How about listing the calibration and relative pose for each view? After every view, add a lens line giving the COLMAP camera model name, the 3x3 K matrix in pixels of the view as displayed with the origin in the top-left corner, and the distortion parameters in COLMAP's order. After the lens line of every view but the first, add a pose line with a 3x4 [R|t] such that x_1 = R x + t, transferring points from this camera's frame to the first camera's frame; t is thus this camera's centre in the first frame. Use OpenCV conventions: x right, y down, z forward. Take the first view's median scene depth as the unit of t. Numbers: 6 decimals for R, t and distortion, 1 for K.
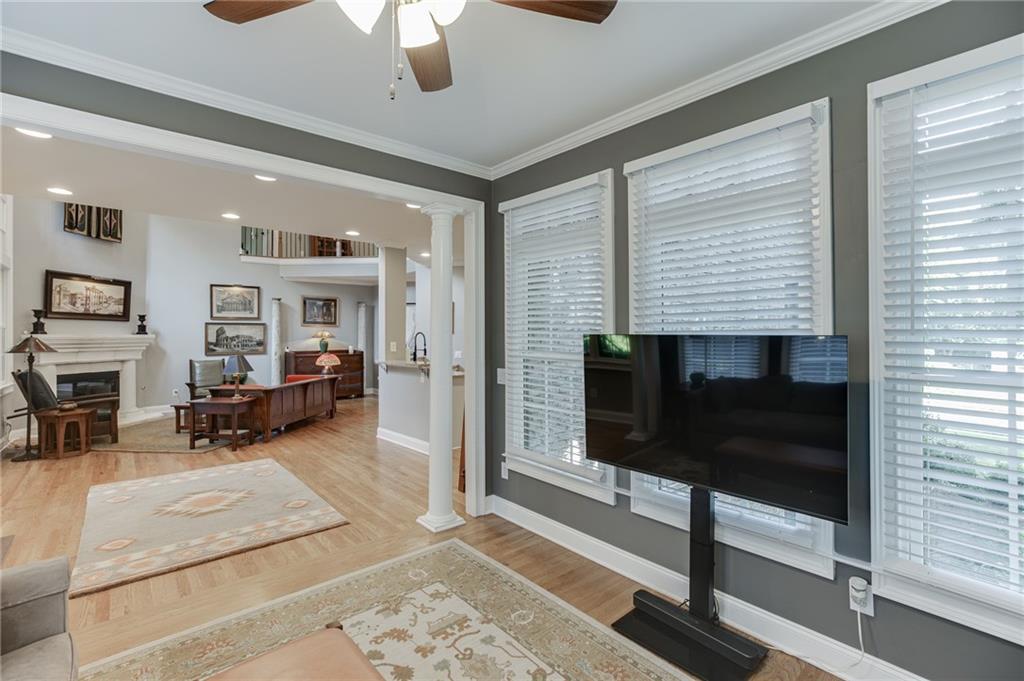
lens RADIAL K [[460.7, 0, 509.7], [0, 460.7, 334.1], [0, 0, 1]] dist [-0.002489, 0.001202]
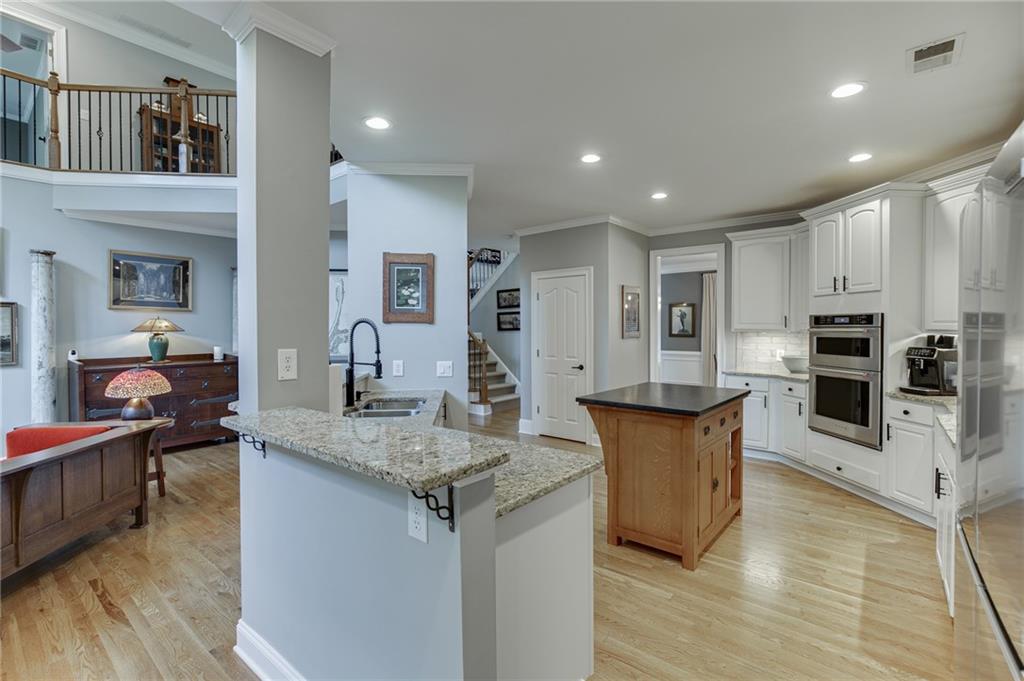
lens RADIAL K [[460.7, 0, 510.7], [0, 460.7, 332.9], [0, 0, 1]] dist [-0.002489, 0.001202]
pose [[0.985457, -0.002017, 0.169910, -0.127967], [-0.000343, 0.999904, 0.013857, 0.001890], [-0.169922, -0.013714, 0.985362, 0.544698]]
